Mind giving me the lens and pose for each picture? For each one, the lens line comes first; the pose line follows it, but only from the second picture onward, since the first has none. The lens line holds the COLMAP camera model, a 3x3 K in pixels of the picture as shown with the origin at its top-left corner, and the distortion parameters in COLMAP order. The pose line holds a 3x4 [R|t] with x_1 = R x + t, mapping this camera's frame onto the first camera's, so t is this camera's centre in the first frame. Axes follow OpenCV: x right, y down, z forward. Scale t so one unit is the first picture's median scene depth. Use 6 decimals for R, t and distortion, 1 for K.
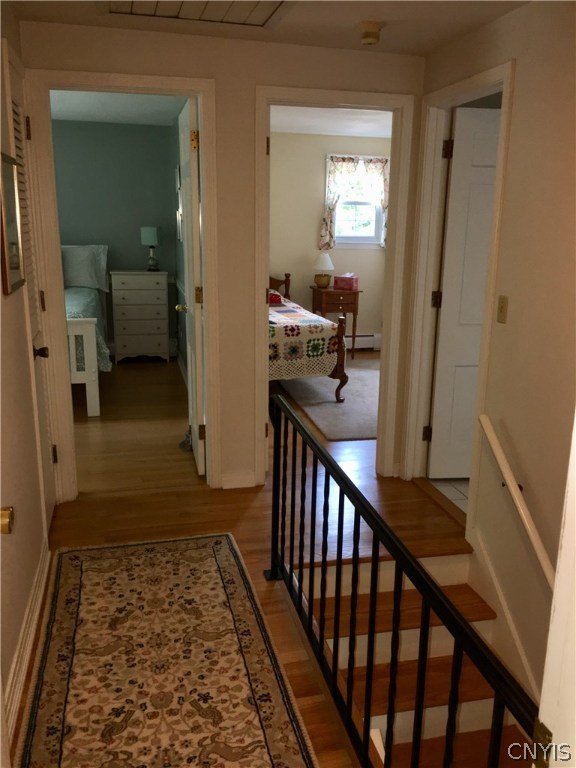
lens RADIAL K [[660.2, 0, 284.9], [0, 660.2, 382.7], [0, 0, 1]] dist [0.055962, -0.056651]
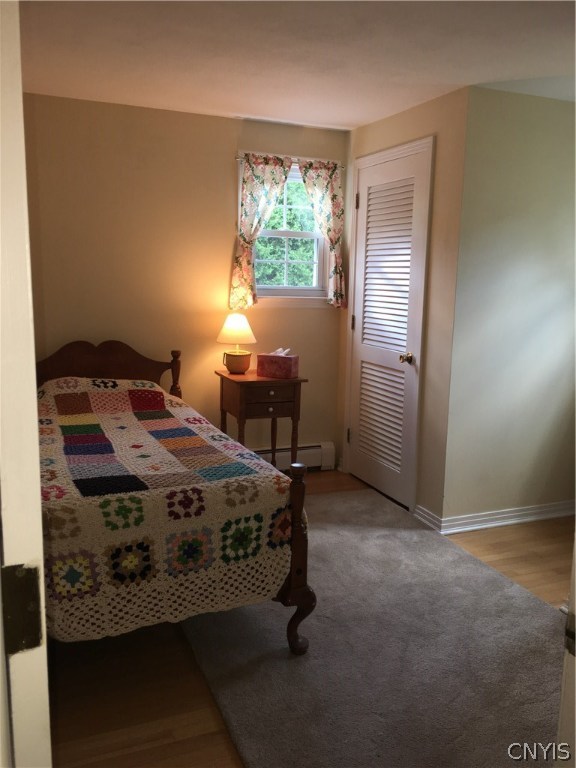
lens RADIAL K [[660.2, 0, 289.9], [0, 660.2, 385.3], [0, 0, 1]] dist [0.055962, -0.056651]
pose [[0.986139, -0.021525, 0.164520, 0.008514], [0.033772, 0.996832, -0.072010, -0.119469], [-0.162449, 0.076568, 0.983742, 0.558074]]
